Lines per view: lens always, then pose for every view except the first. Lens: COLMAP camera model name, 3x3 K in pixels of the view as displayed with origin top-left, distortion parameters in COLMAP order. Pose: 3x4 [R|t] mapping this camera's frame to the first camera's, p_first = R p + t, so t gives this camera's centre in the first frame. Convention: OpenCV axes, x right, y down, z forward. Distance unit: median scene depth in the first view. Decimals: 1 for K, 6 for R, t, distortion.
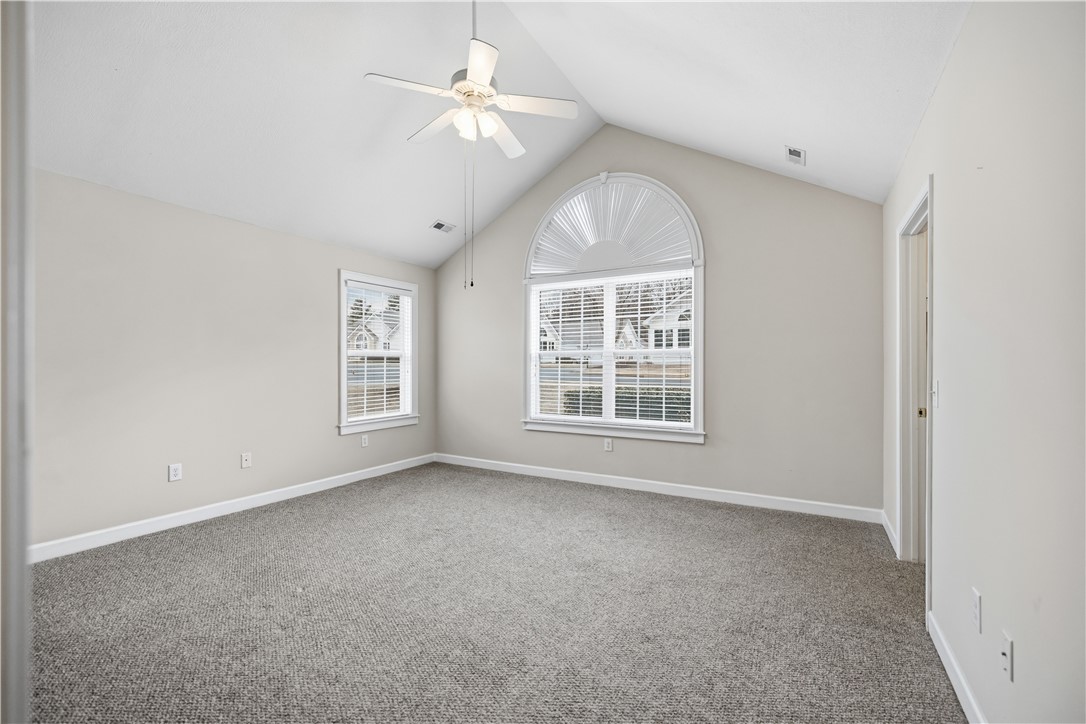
lens RADIAL K [[461.5, 0, 542.5], [0, 461.5, 363.1], [0, 0, 1]] dist [0.002118, -0.000378]
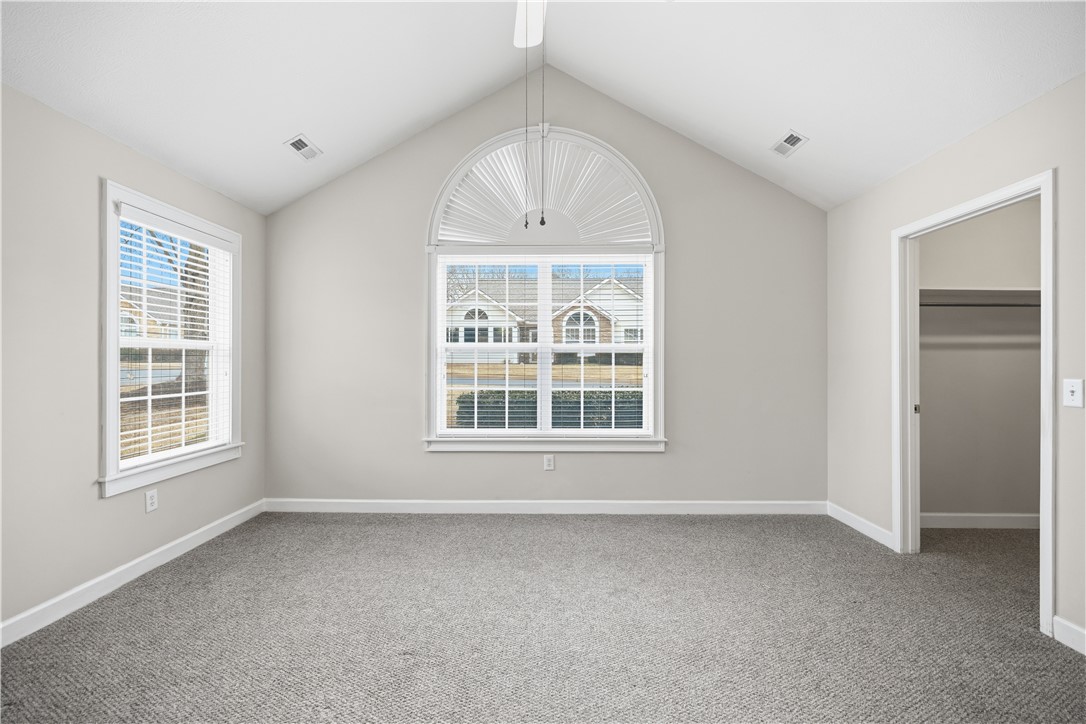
lens RADIAL K [[461.5, 0, 550.4], [0, 461.5, 361.3], [0, 0, 1]] dist [0.002118, -0.000378]
pose [[0.872123, 0.002584, 0.489280, -0.253867], [-0.002456, 0.999997, -0.000904, 0.001163], [-0.489281, -0.000414, 0.872126, 0.300209]]
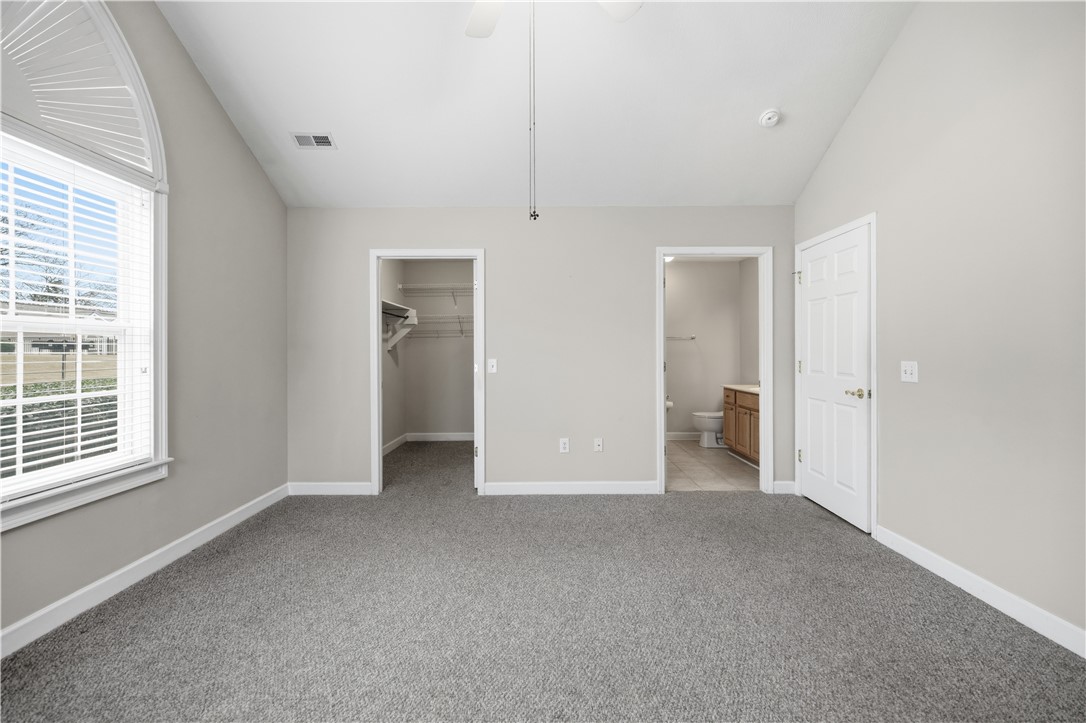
lens RADIAL K [[461.5, 0, 548.1], [0, 461.5, 353.8], [0, 0, 1]] dist [0.002118, -0.000378]
pose [[-0.485524, -0.004601, 0.874211, -0.415193], [-0.001111, 0.999989, 0.004646, 0.001842], [-0.874223, 0.001285, -0.485523, 0.773643]]
